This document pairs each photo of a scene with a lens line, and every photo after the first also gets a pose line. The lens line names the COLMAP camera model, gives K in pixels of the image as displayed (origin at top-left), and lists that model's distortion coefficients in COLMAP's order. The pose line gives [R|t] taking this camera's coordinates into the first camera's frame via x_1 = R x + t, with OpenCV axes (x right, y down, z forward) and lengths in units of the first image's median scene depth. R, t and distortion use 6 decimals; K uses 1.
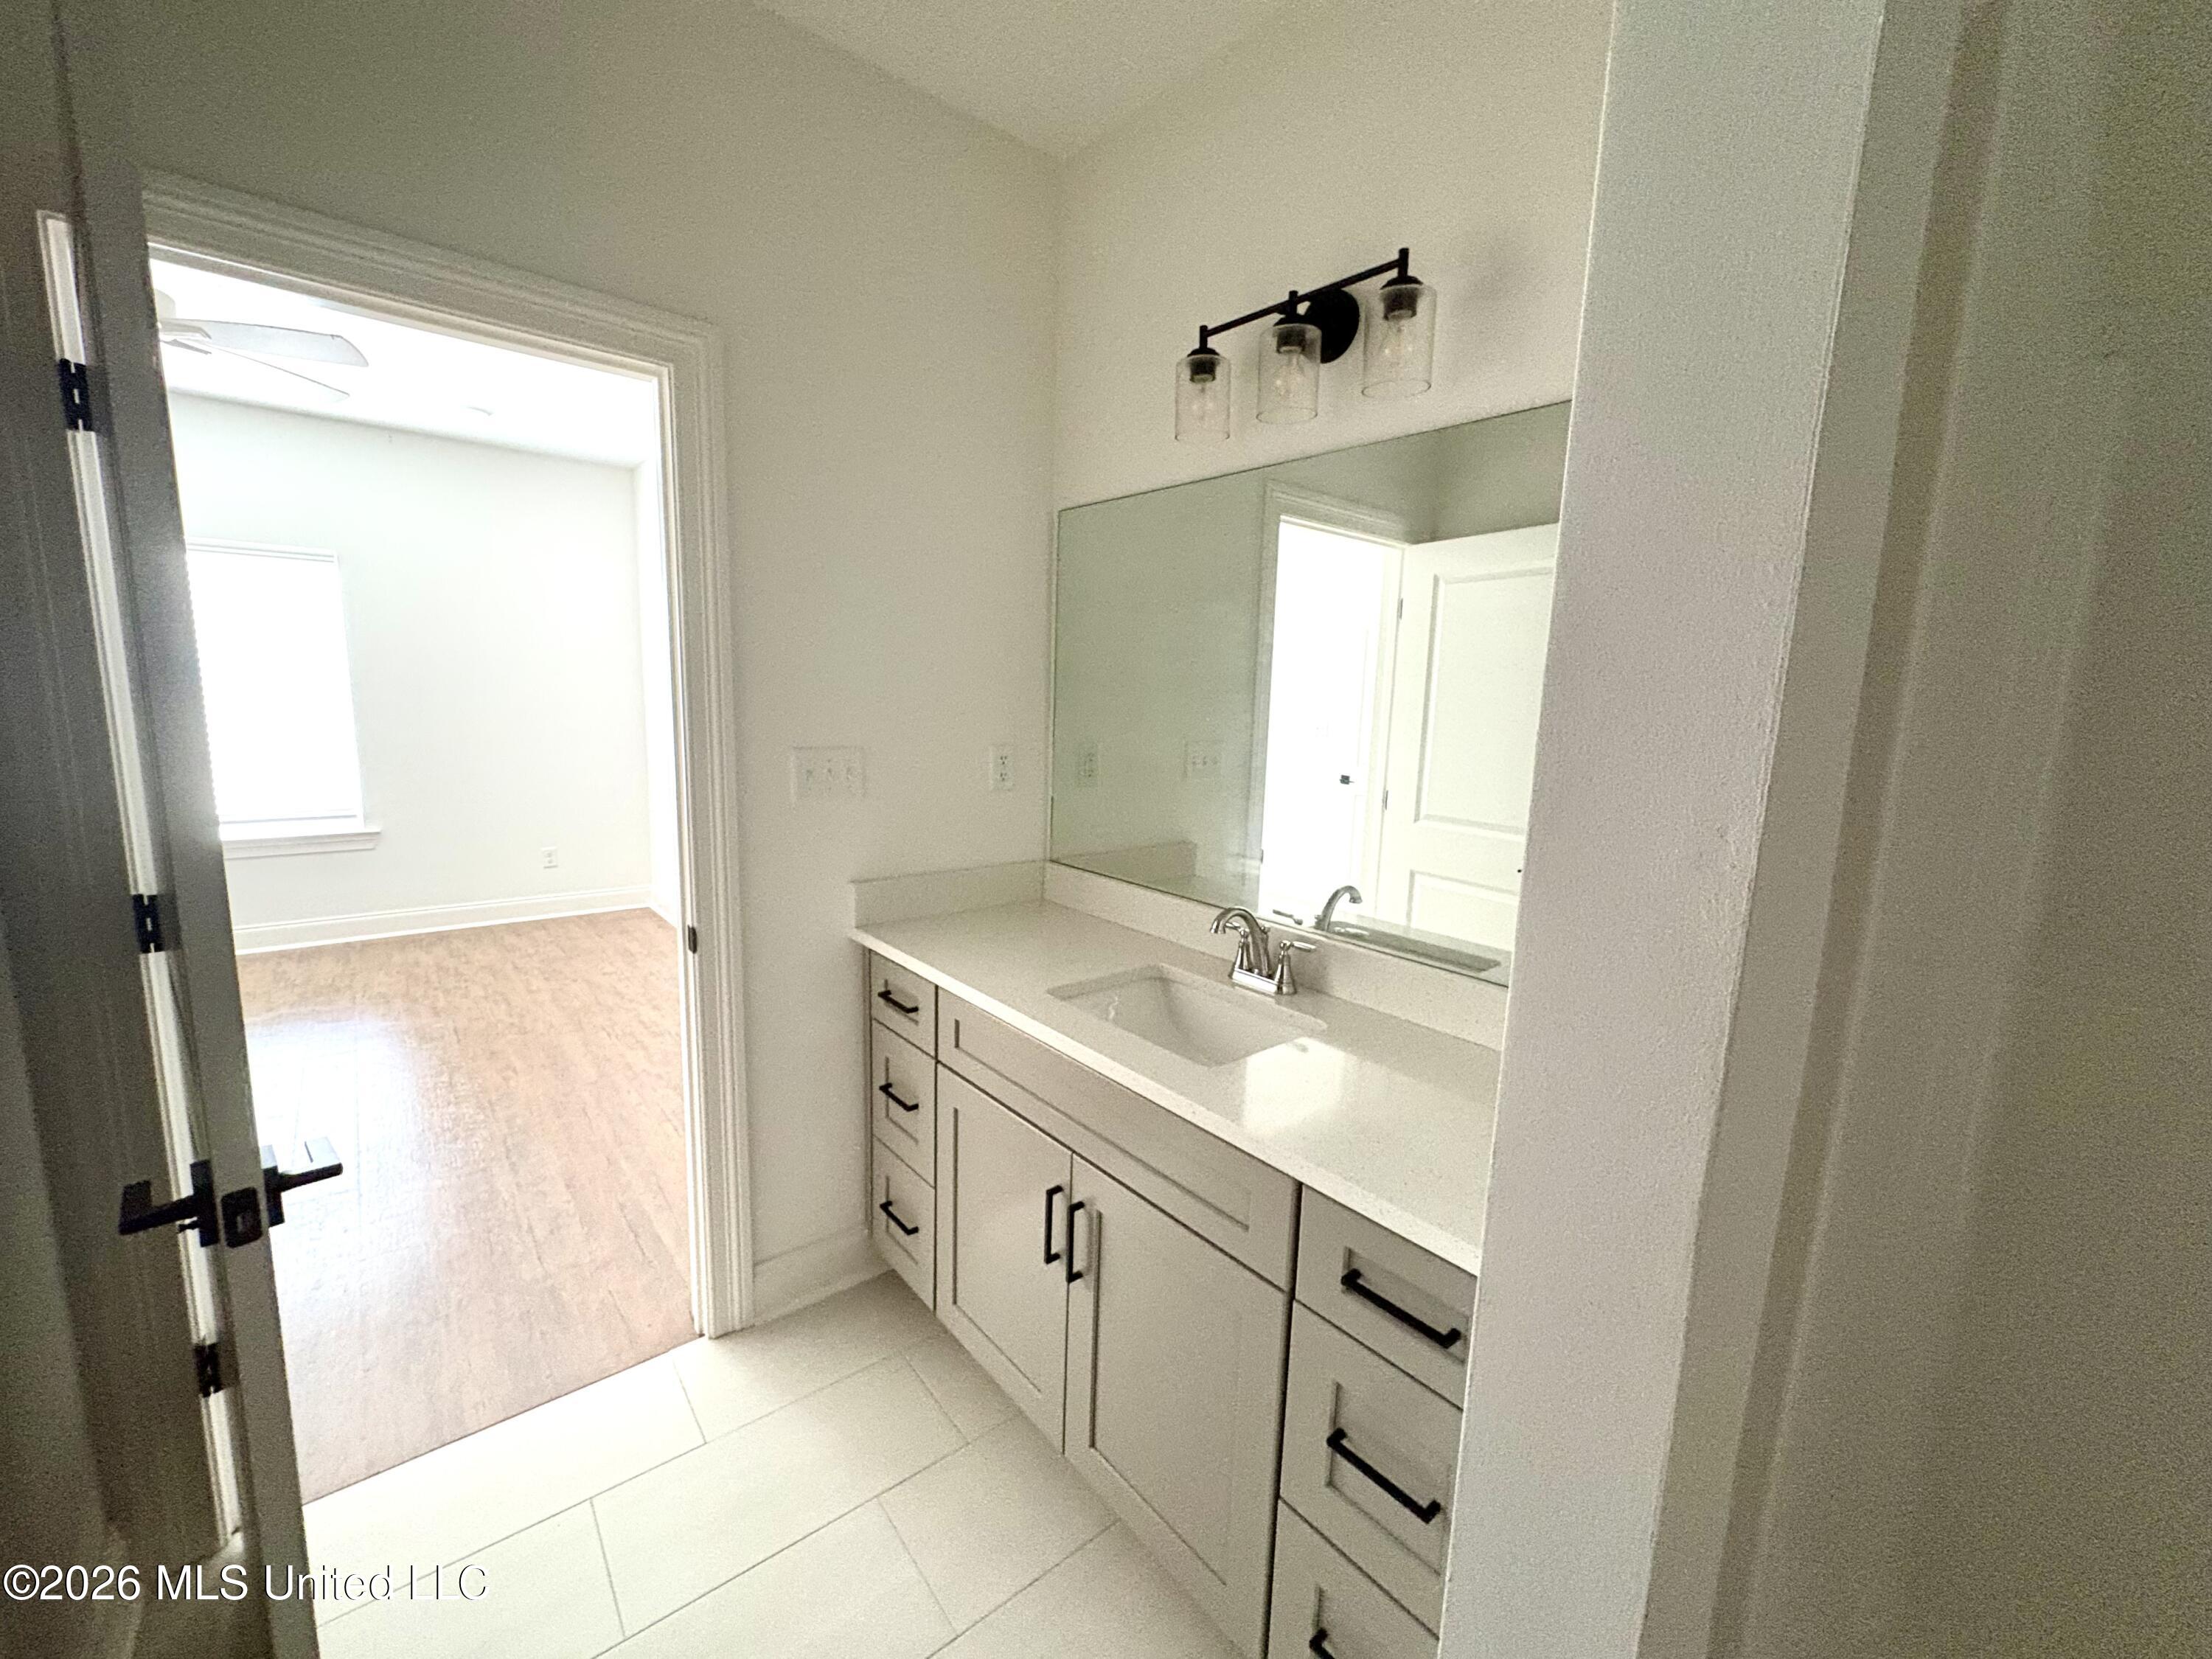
lens RADIAL K [[877.4, 0, 1097.7], [0, 877.4, 830.0], [0, 0, 1]] dist [0.003401, 0.000797]
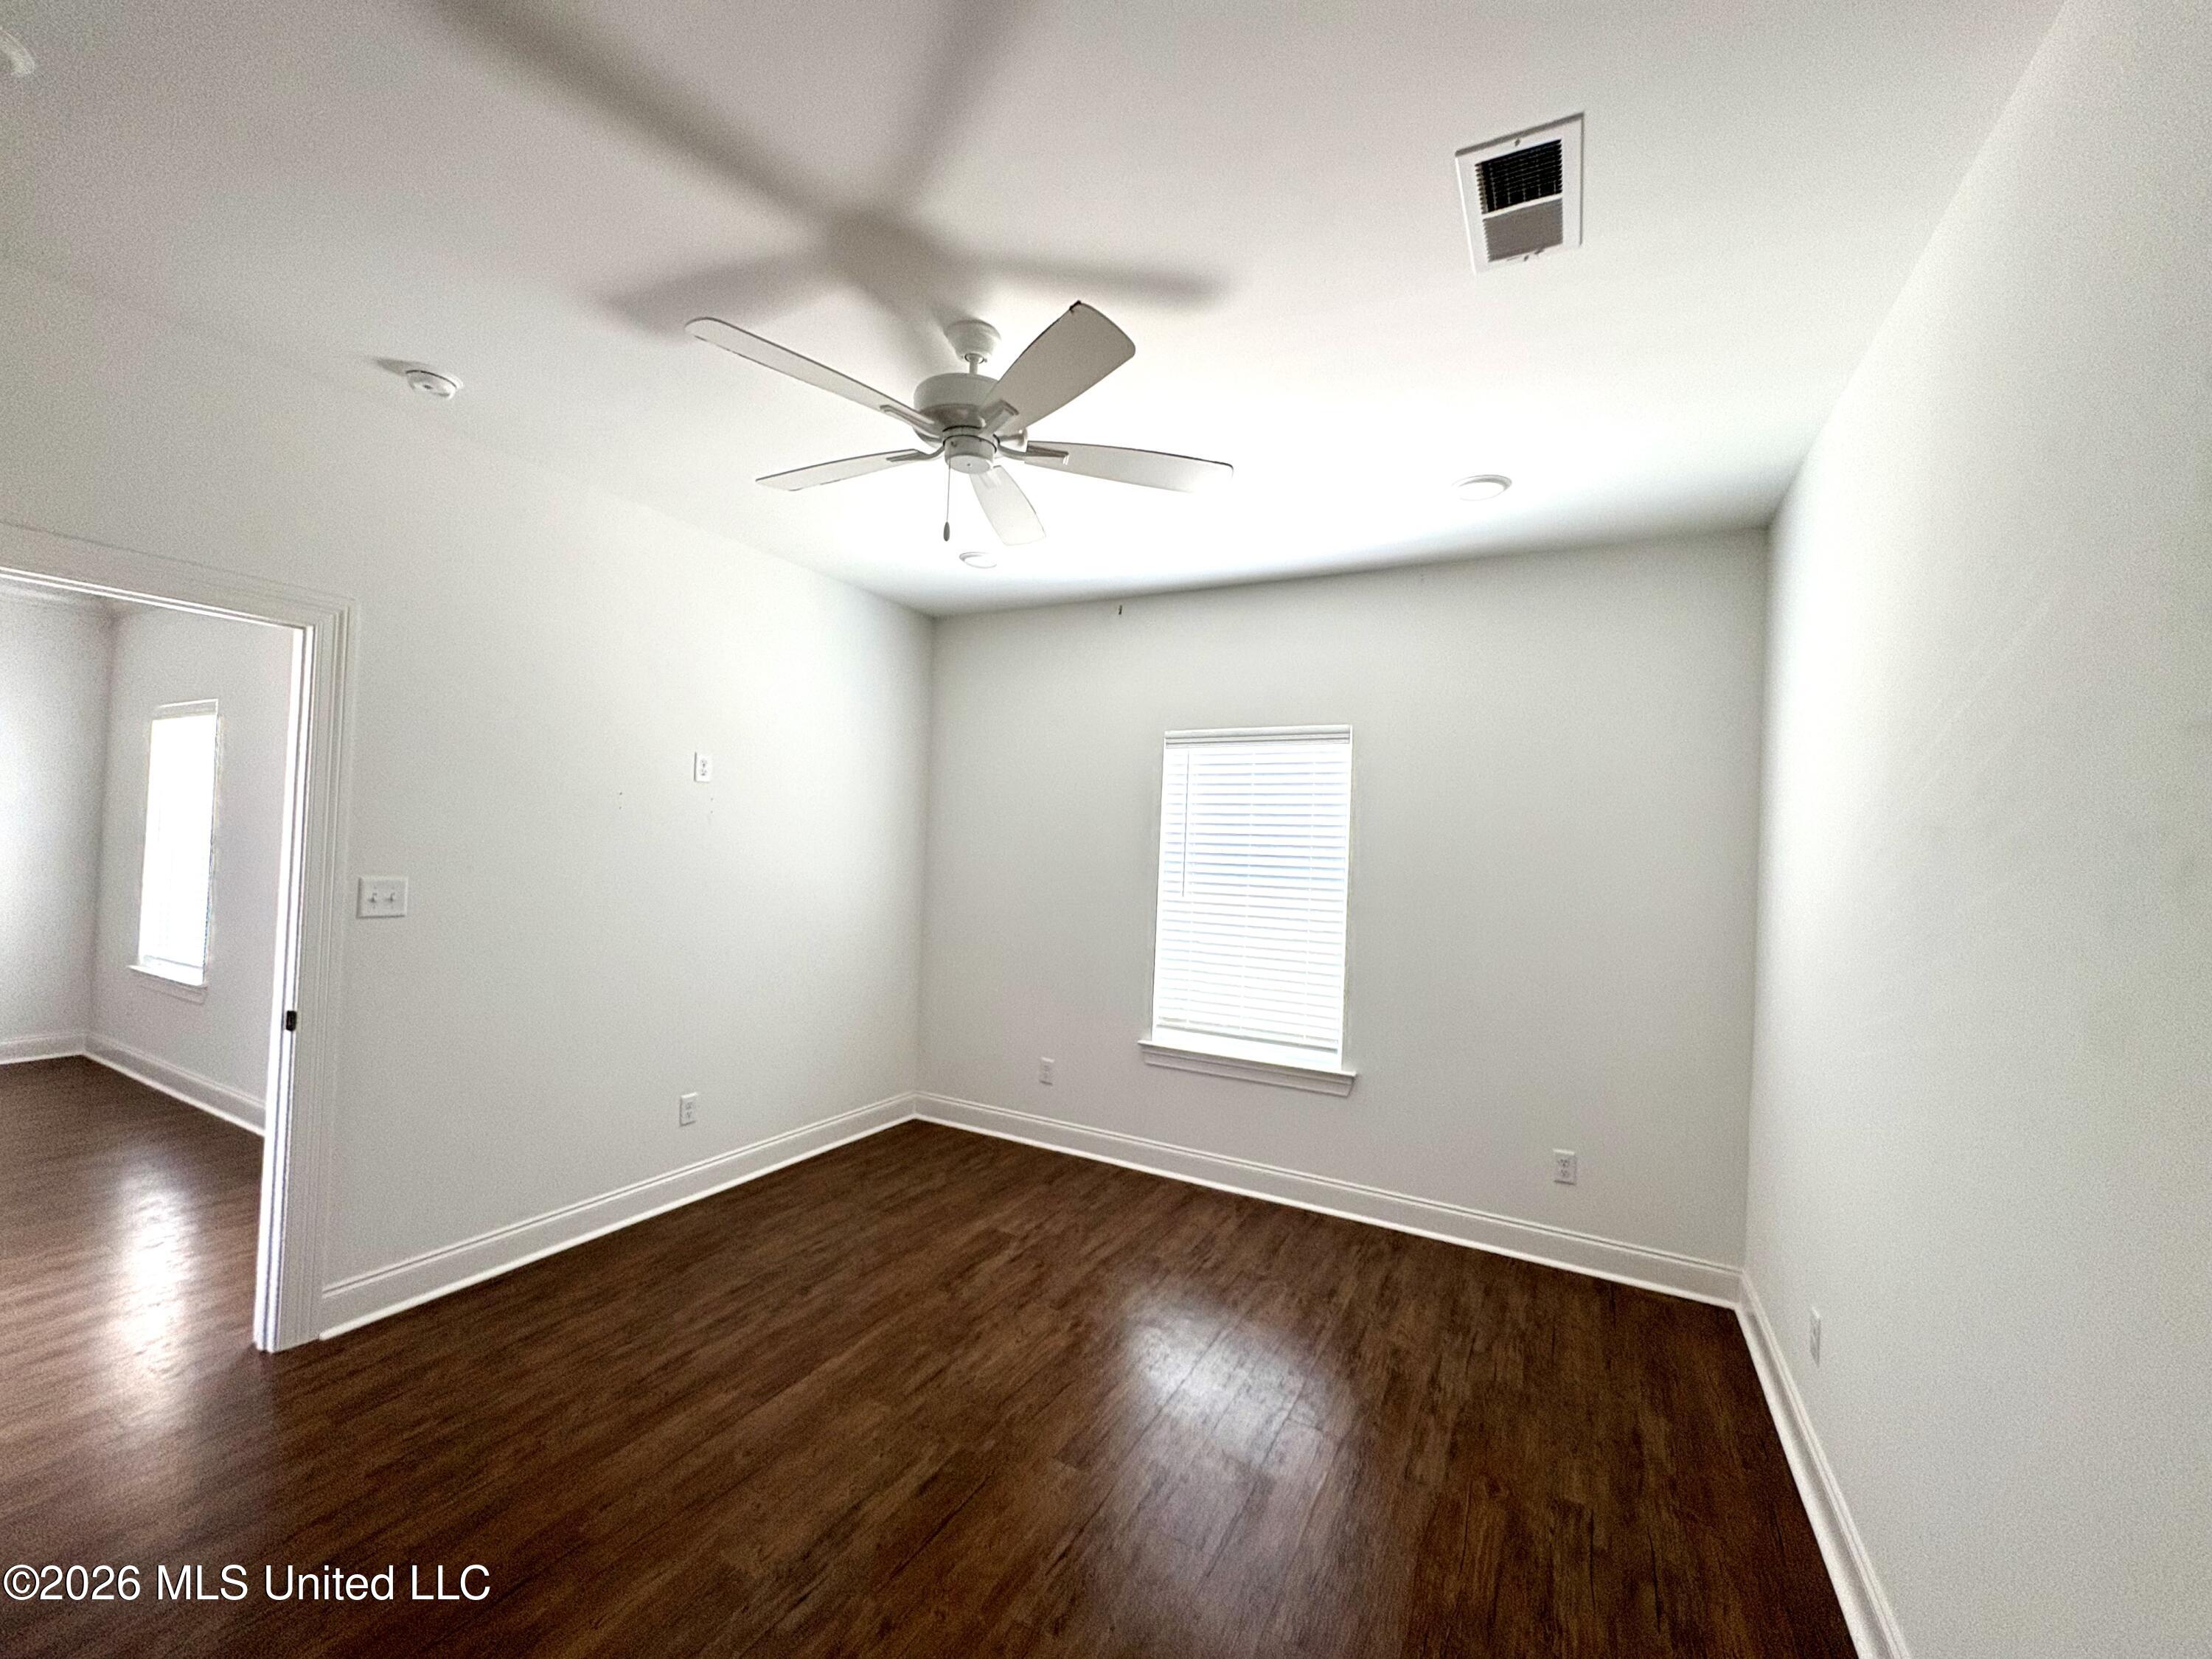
lens RADIAL K [[877.4, 0, 1109.3], [0, 877.4, 840.8], [0, 0, 1]] dist [0.003401, 0.000797]
pose [[0.376533, -0.020536, -0.926175, -0.550184], [-0.168107, 0.981642, -0.090109, -0.281687], [0.911023, 0.189625, 0.366168, 1.447130]]
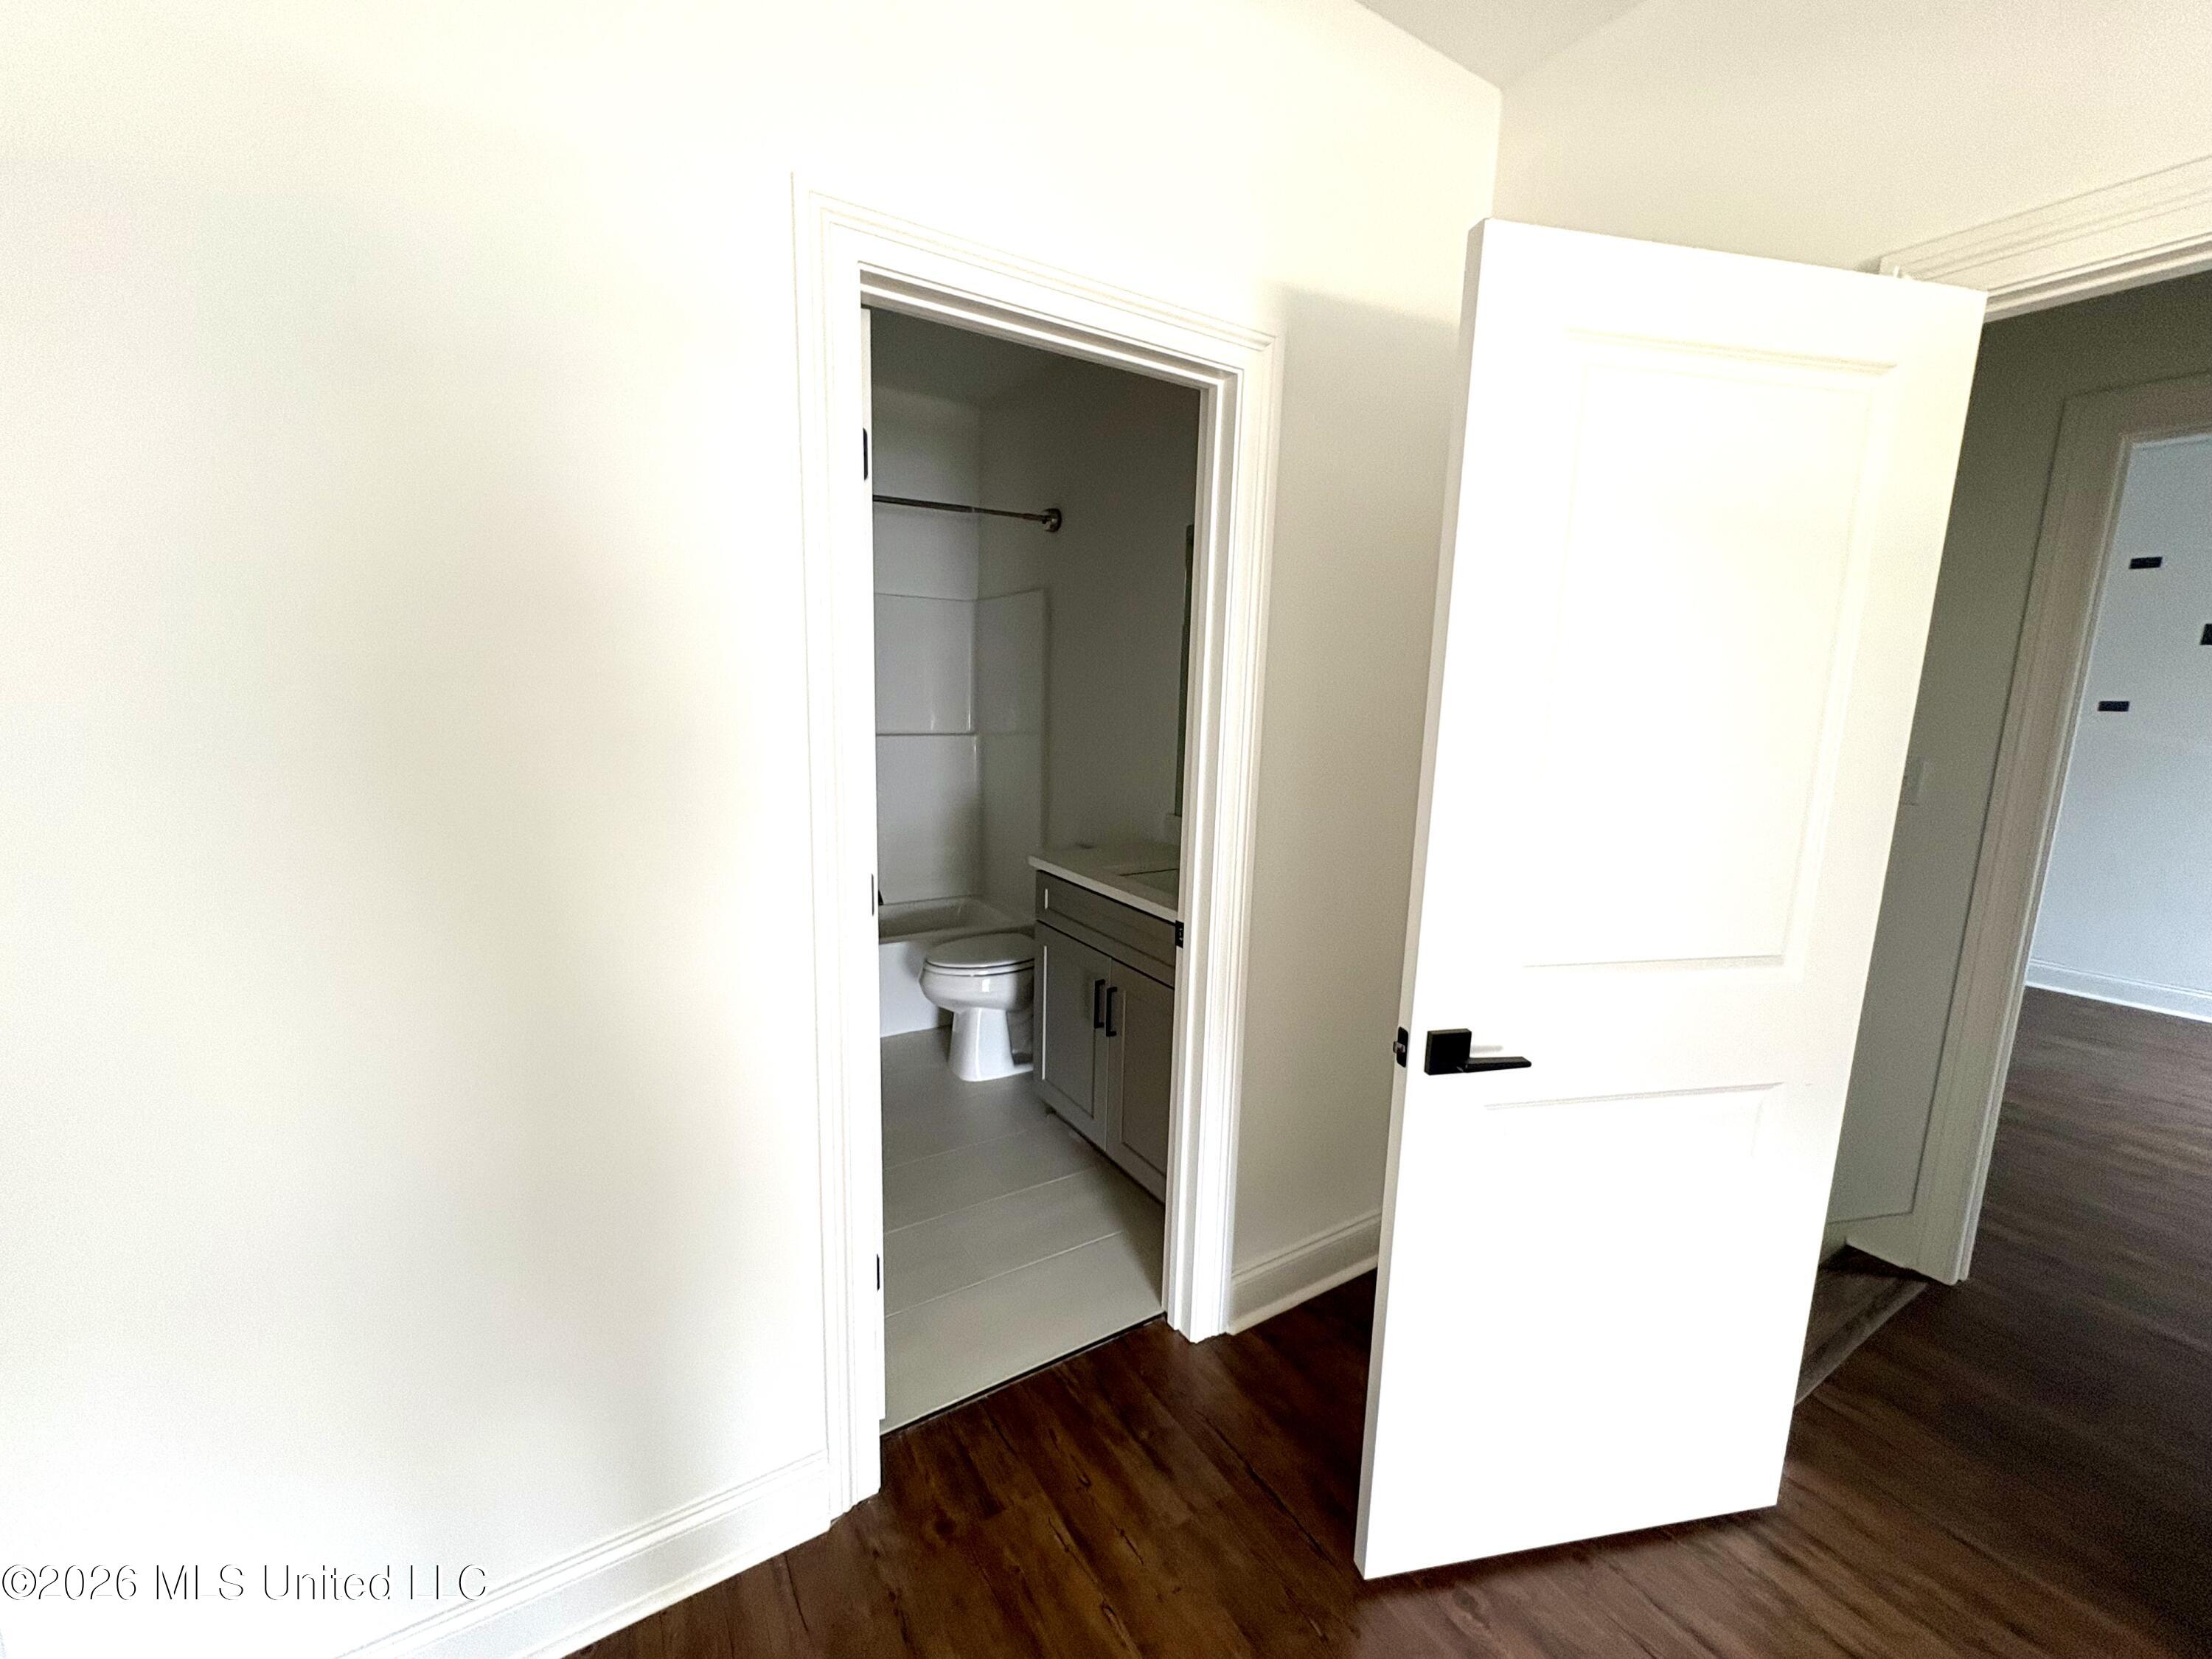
lens RADIAL K [[877.4, 0, 1116.5], [0, 877.4, 822.7], [0, 0, 1]] dist [0.003401, 0.000797]
pose [[0.992417, 0.028393, -0.119591, 0.147558], [-0.029768, 0.999509, -0.009728, 0.118583], [0.119256, 0.013215, 0.992776, -0.546085]]
